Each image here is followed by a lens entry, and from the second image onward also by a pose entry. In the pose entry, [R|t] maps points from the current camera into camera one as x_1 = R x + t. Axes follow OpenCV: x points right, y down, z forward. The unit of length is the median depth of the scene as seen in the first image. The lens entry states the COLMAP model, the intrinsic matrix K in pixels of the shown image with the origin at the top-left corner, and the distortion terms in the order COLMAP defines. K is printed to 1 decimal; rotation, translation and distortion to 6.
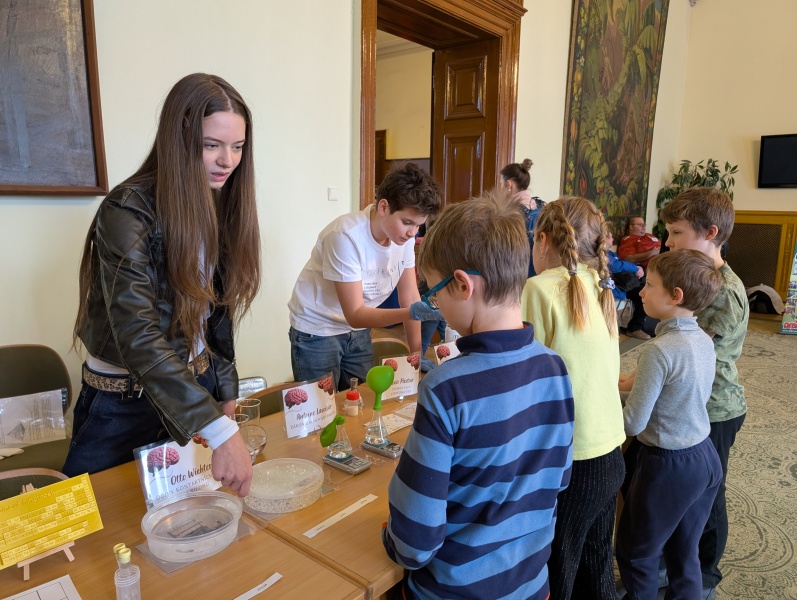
lens RADIAL K [[584.0, 0, 415.9], [0, 584.0, 303.6], [0, 0, 1]] dist [0.017974, -0.007506]
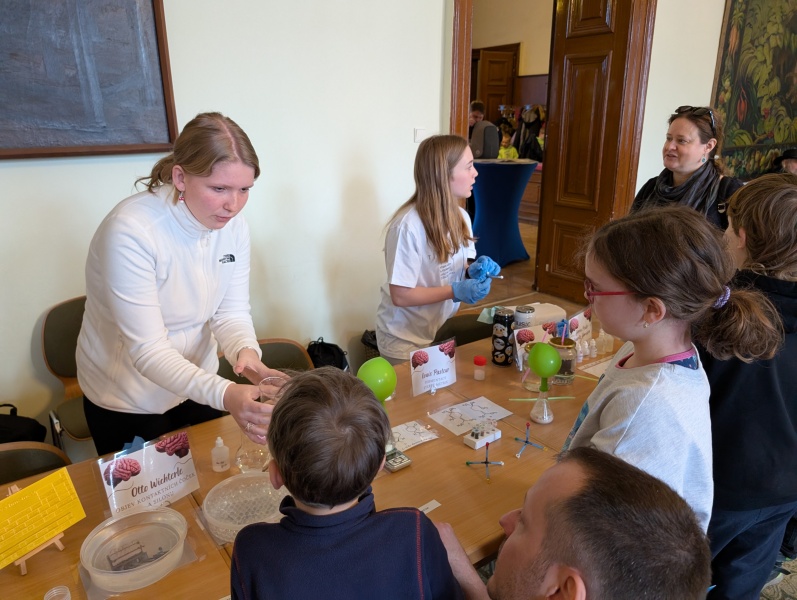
lens RADIAL K [[584.0, 0, 402.9], [0, 584.0, 292.5], [0, 0, 1]] dist [0.017974, -0.007506]
pose [[0.964771, 0.056838, -0.256880, 0.053024], [-0.025477, 0.991979, 0.123806, -0.033816], [0.261856, -0.112900, 0.958481, 0.045100]]
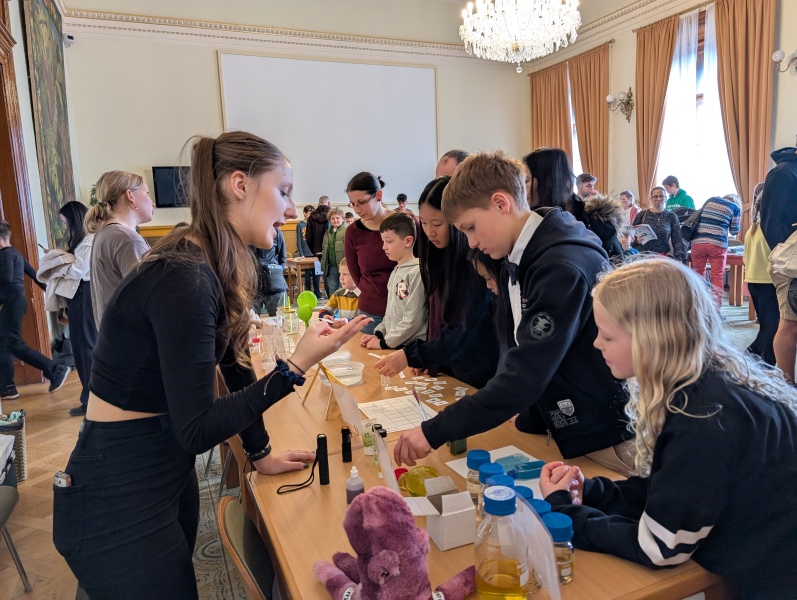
lens RADIAL K [[584.0, 0, 405.9], [0, 584.0, 297.7], [0, 0, 1]] dist [0.017974, -0.007506]
pose [[0.450441, -0.160376, 0.878284, -0.405623], [0.199414, 0.976954, 0.076122, 0.001261], [-0.870251, 0.140854, 0.472041, -0.030368]]
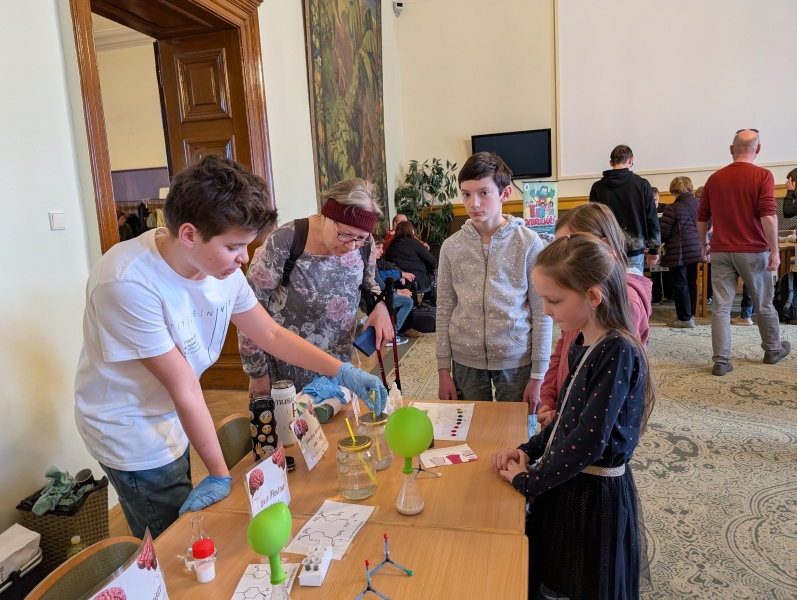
lens RADIAL K [[584.0, 0, 400.5], [0, 584.0, 283.5], [0, 0, 1]] dist [0.017974, -0.007506]
pose [[0.892356, -0.134031, 0.430972, -0.055969], [0.154156, 0.987974, -0.011933, -0.023805], [-0.424190, 0.077085, 0.902286, 0.110801]]
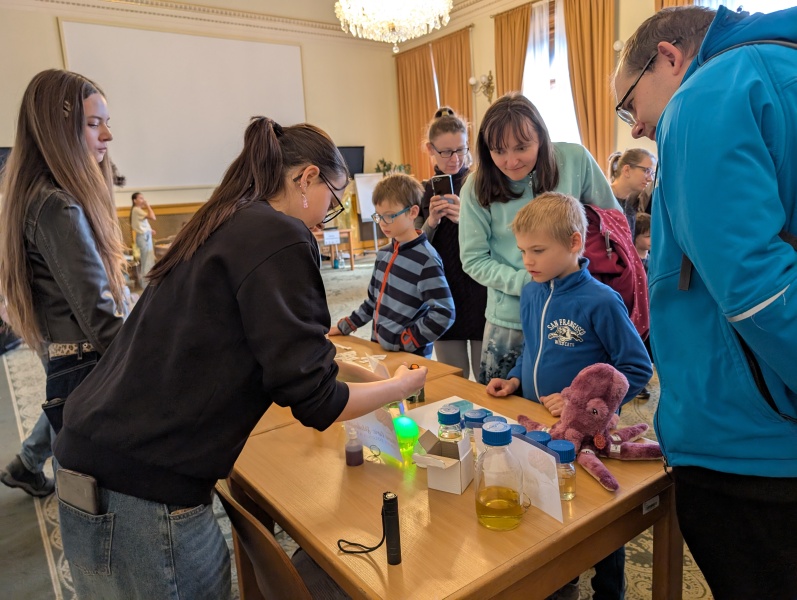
lens RADIAL K [[584.0, 0, 395.4], [0, 584.0, 296.0], [0, 0, 1]] dist [0.017974, -0.007506]
pose [[0.251896, -0.203685, 0.946077, -0.429396], [0.226156, 0.962921, 0.147096, -0.001144], [-0.940958, 0.176908, 0.288620, -0.001199]]
